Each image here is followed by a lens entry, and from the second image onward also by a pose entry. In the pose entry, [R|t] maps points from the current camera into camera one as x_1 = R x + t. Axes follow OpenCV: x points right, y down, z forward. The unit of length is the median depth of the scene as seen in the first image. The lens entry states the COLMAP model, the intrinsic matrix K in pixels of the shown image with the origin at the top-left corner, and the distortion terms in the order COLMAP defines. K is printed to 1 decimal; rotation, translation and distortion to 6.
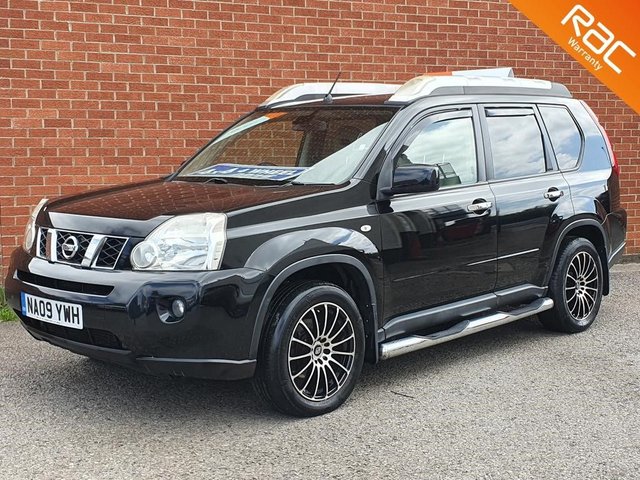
lens RADIAL K [[1123.8, 0, 326.6], [0, 1123.8, 244.7], [0, 0, 1]] dist [0.120479, 0.000000]
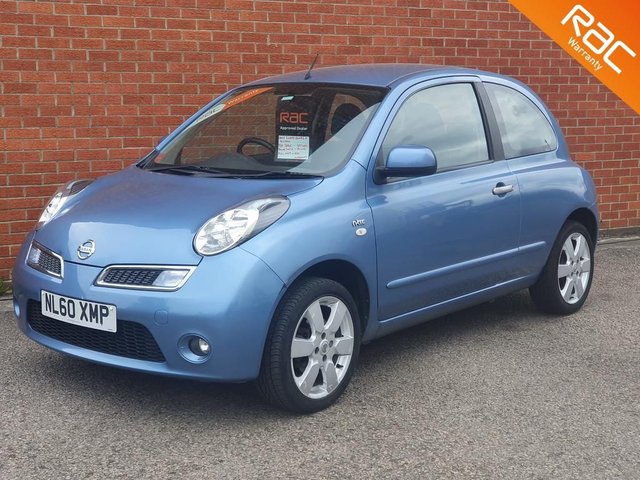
lens RADIAL K [[1135.9, 0, 324.3], [0, 1135.9, 237.7], [0, 0, 1]] dist [0.000828, 0.000000]
pose [[0.997175, -0.007838, 0.074706, -0.042152], [0.004888, 0.999204, 0.039593, -0.022107], [-0.074957, -0.039116, 0.996419, 0.160257]]
